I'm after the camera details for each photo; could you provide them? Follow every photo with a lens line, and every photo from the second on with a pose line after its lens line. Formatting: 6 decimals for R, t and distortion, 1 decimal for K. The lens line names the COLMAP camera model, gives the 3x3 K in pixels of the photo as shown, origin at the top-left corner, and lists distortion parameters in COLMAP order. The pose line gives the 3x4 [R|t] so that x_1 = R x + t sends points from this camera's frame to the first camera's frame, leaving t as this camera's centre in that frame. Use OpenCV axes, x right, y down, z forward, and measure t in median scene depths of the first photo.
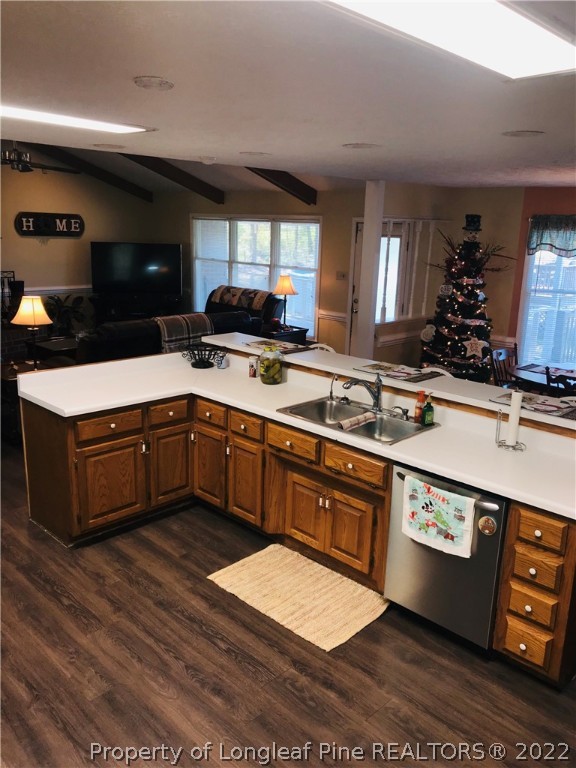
lens RADIAL K [[634.6, 0, 293.1], [0, 634.6, 380.1], [0, 0, 1]] dist [0.033781, -0.029772]
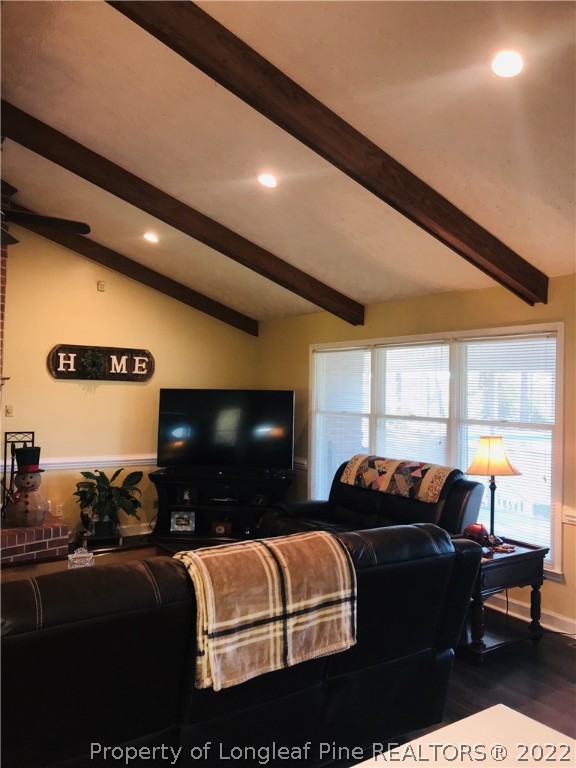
lens RADIAL K [[634.6, 0, 289.9], [0, 634.6, 379.0], [0, 0, 1]] dist [0.033781, -0.029772]
pose [[0.980897, -0.017832, -0.193706, -0.061294], [-0.033512, 0.965410, -0.258574, -0.064382], [0.191617, 0.260126, 0.946371, 0.424240]]
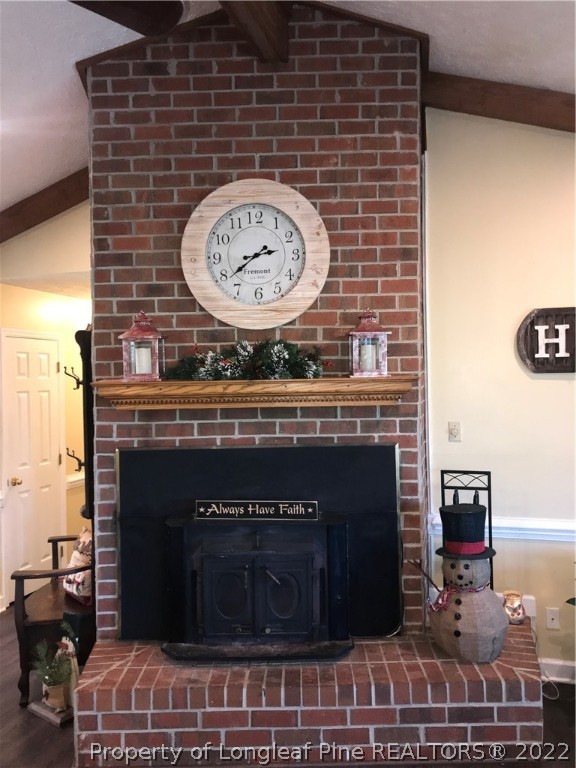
lens RADIAL K [[634.6, 0, 288.6], [0, 634.6, 381.4], [0, 0, 1]] dist [0.033781, -0.029772]
pose [[0.460399, -0.044911, -0.886575, -0.171548], [-0.171829, 0.975323, -0.138638, -0.148666], [0.870924, 0.216168, 0.441320, 0.722742]]
